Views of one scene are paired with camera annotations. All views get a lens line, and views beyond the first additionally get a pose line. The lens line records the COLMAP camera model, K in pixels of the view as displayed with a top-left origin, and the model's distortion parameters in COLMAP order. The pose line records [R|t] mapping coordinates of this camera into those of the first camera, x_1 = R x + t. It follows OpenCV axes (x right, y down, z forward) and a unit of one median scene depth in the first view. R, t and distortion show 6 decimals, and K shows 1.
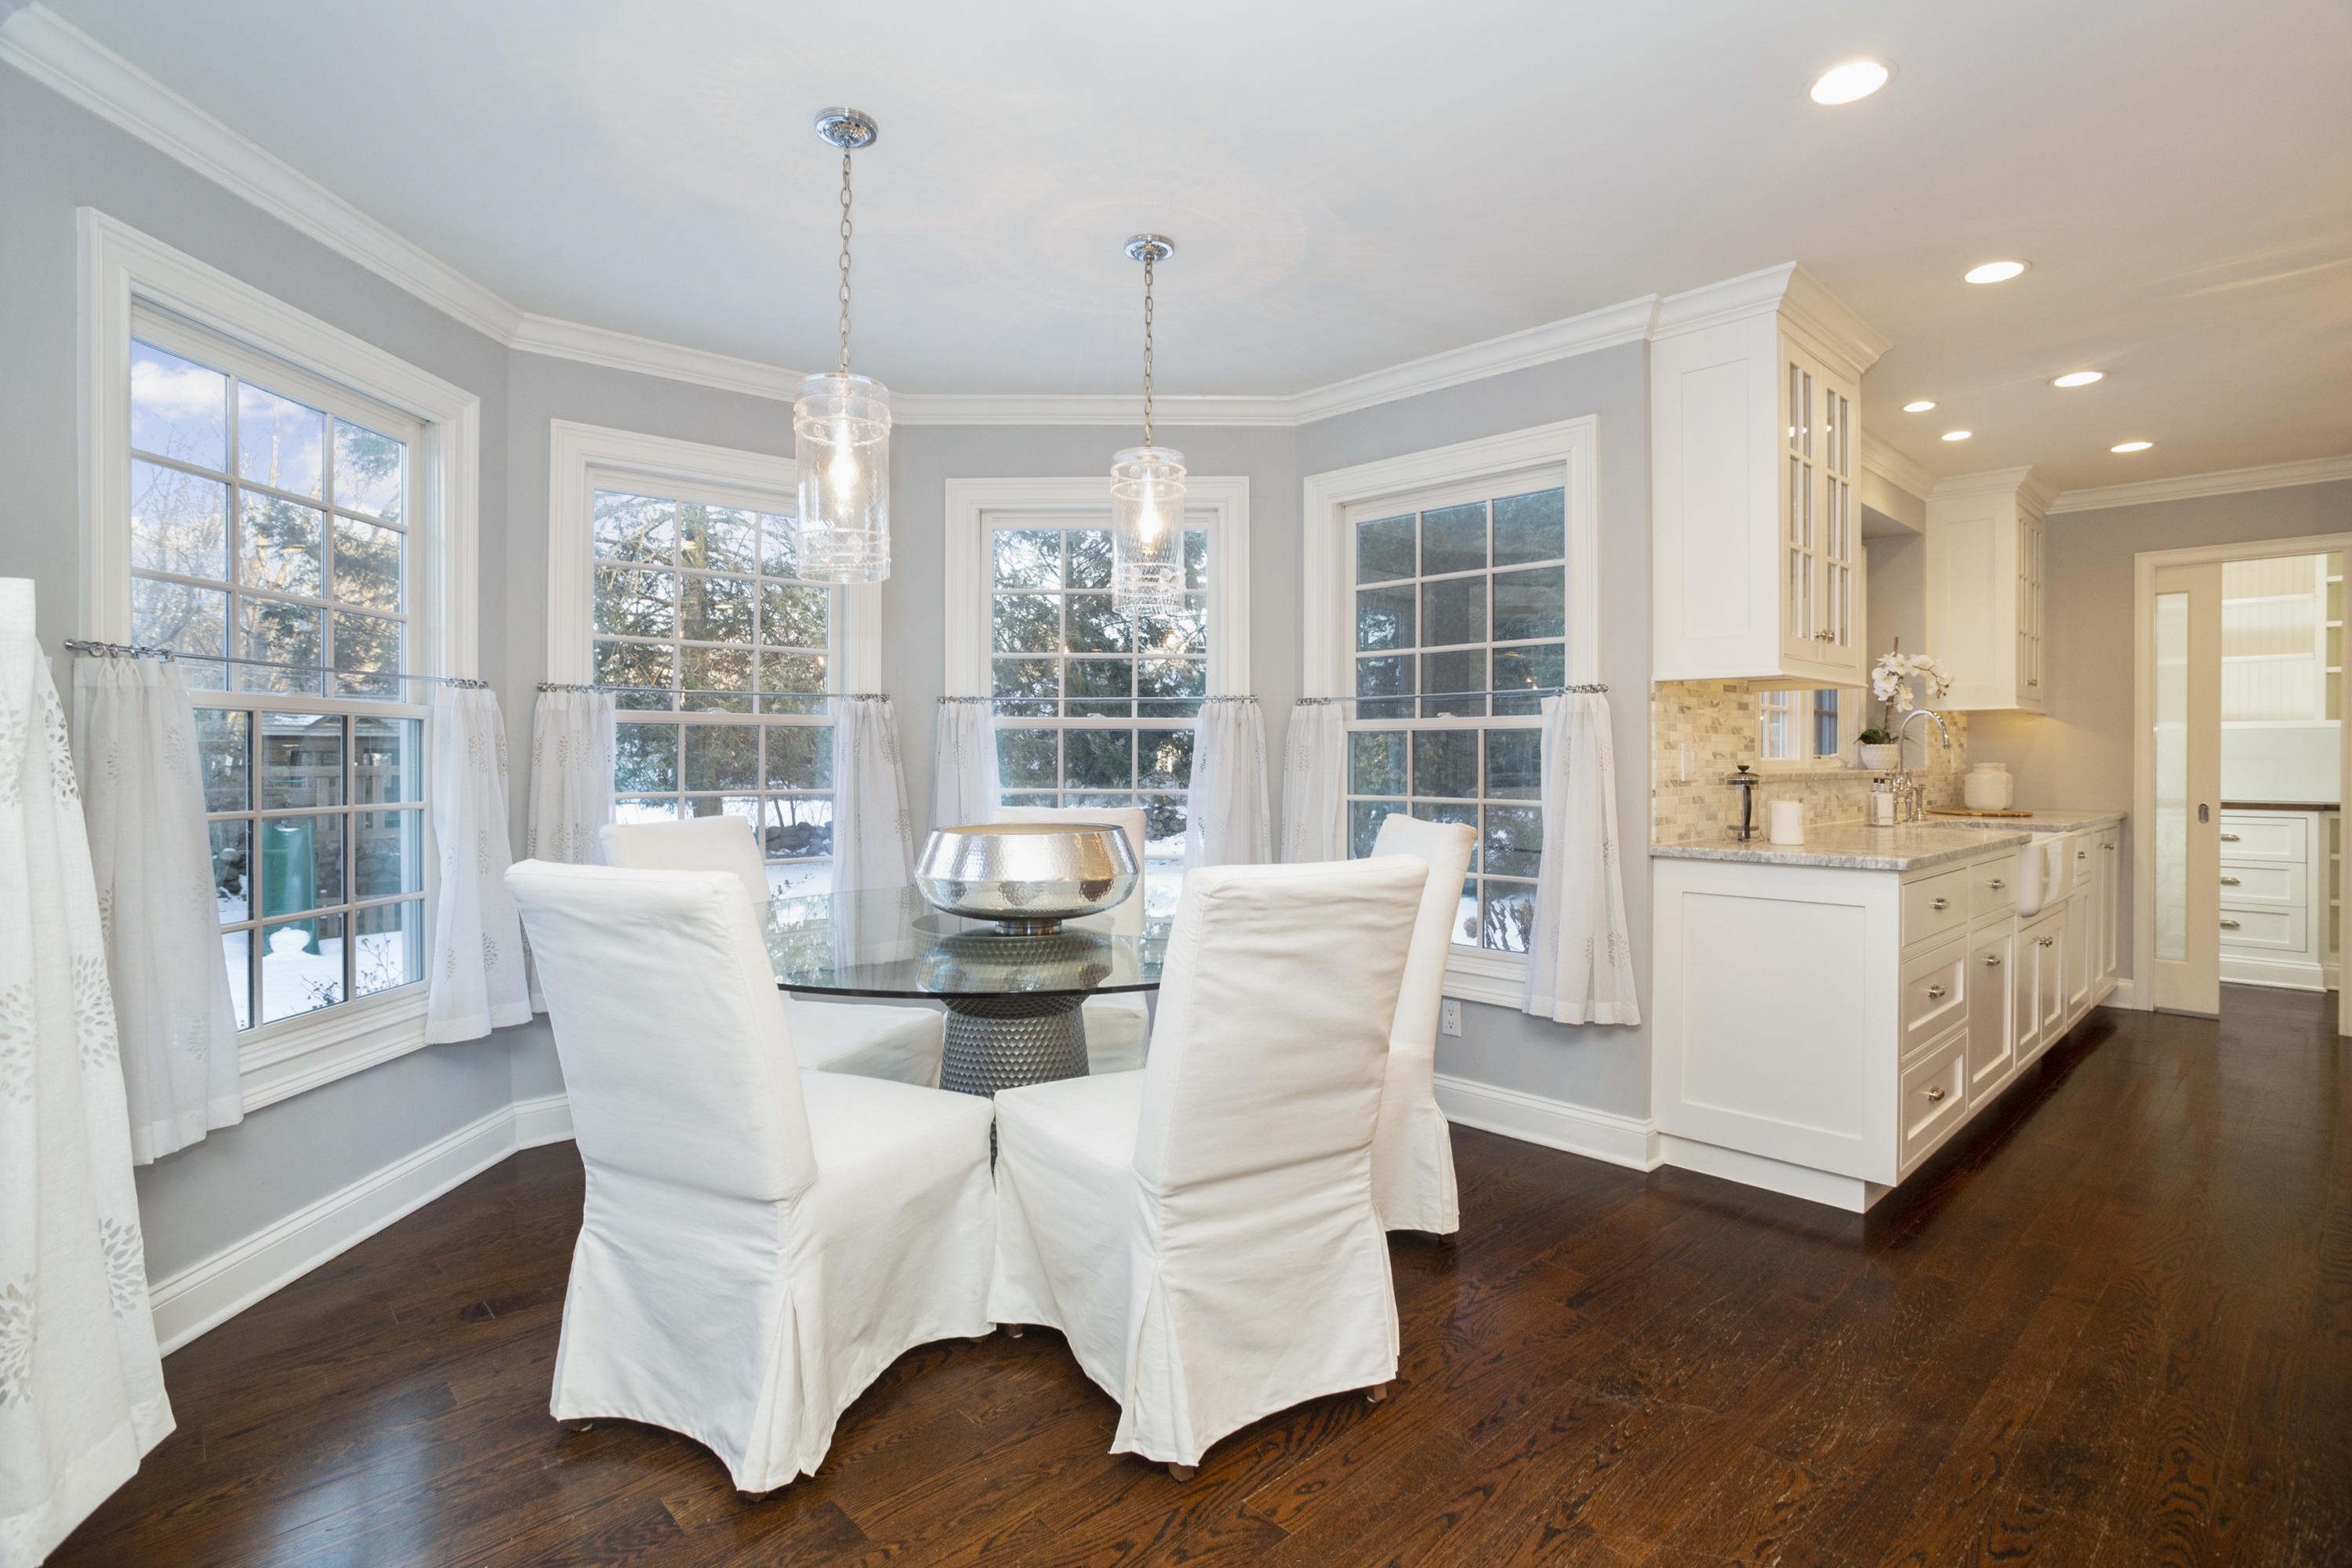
lens RADIAL K [[1136.9, 0, 1176.2], [0, 1136.9, 767.1], [0, 0, 1]] dist [-0.048326, 0.018273]
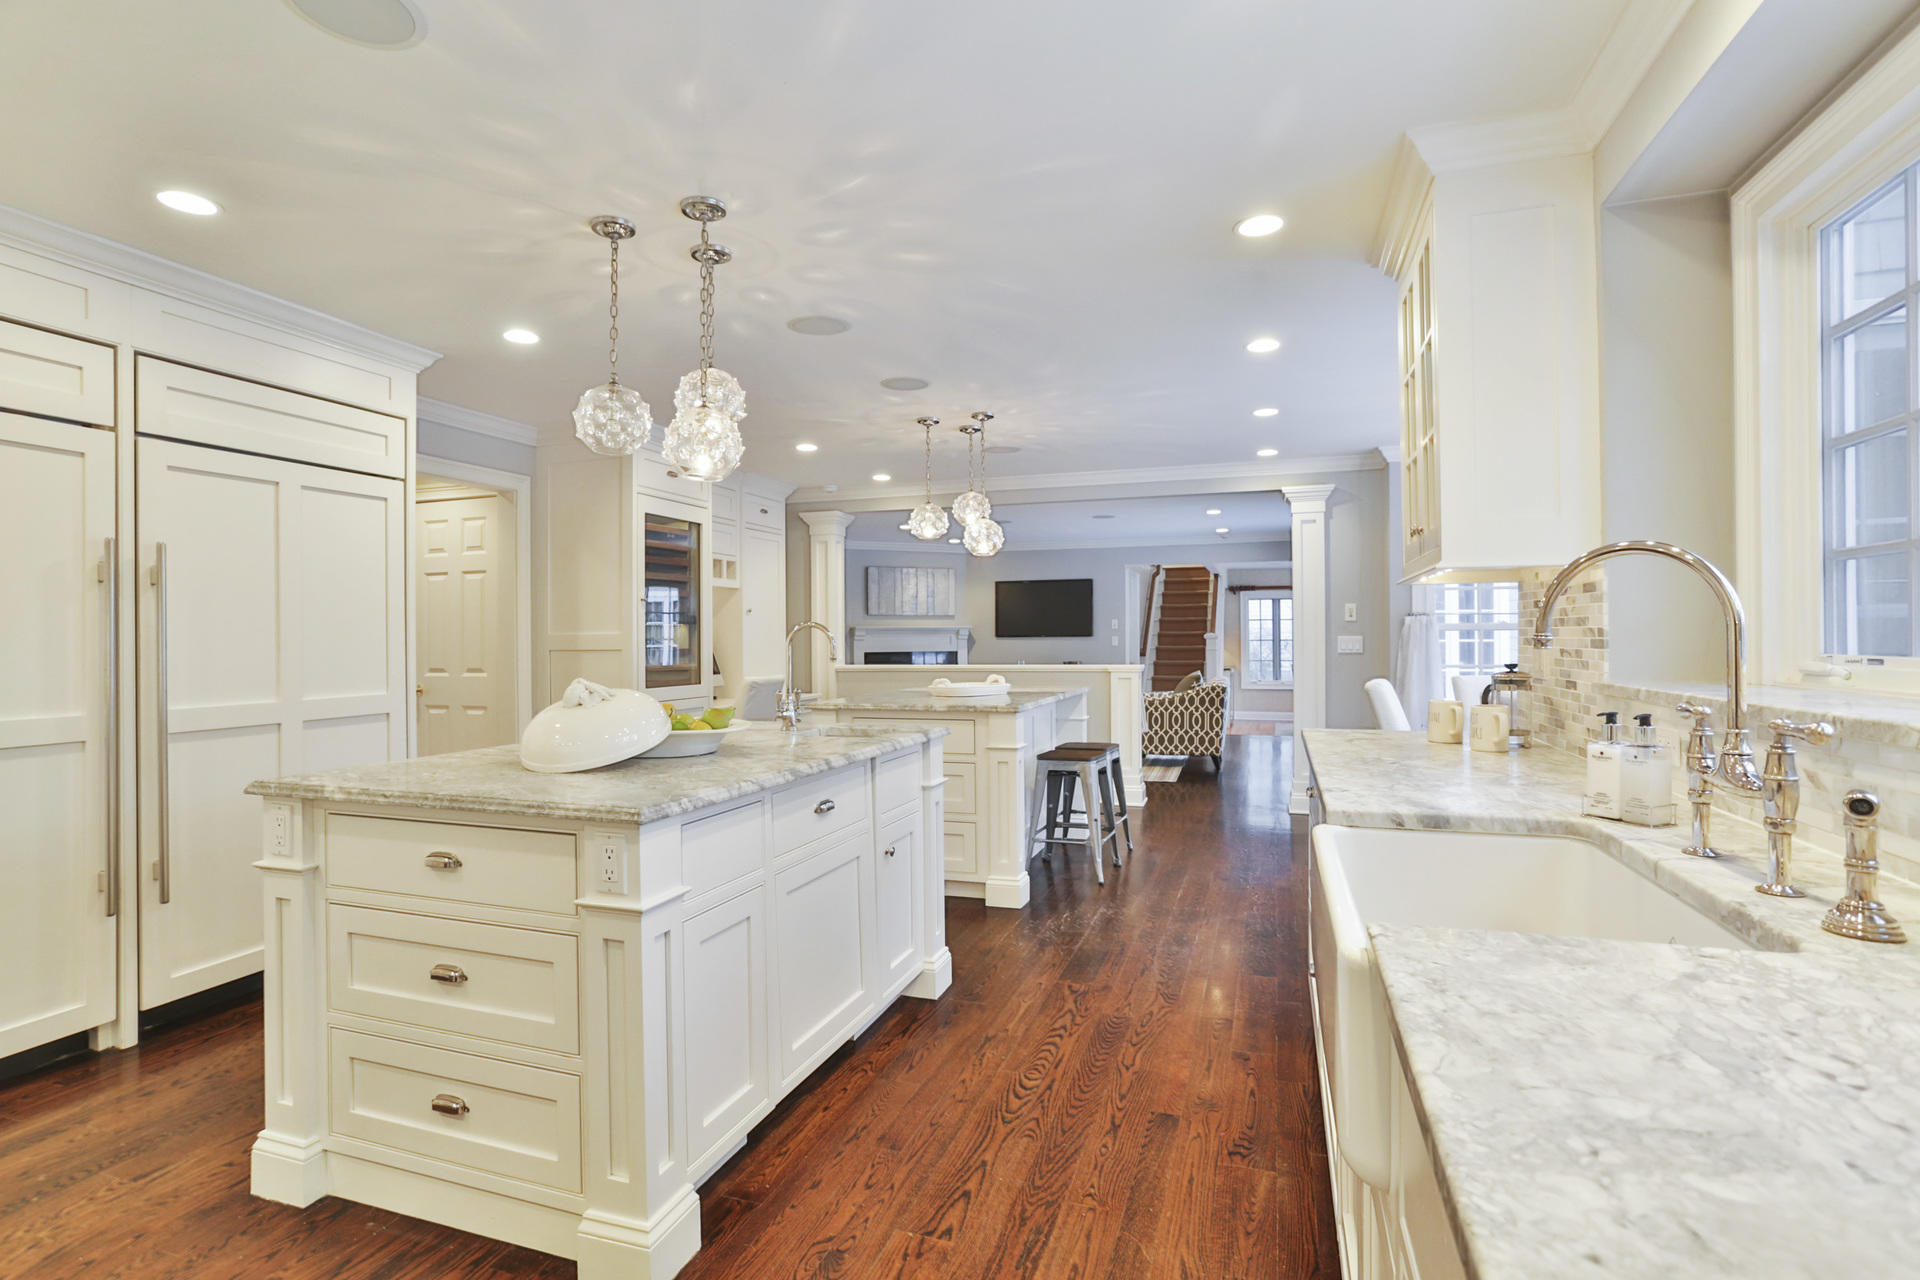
lens RADIAL K [[928.1, 0, 952.4], [0, 928.1, 637.5], [0, 0, 1]] dist [-0.048326, 0.018273]
pose [[-0.886124, 0.008377, -0.463372, 1.155531], [0.005008, 0.999951, 0.008500, -0.027953], [0.463421, 0.005212, -0.886123, 1.336096]]
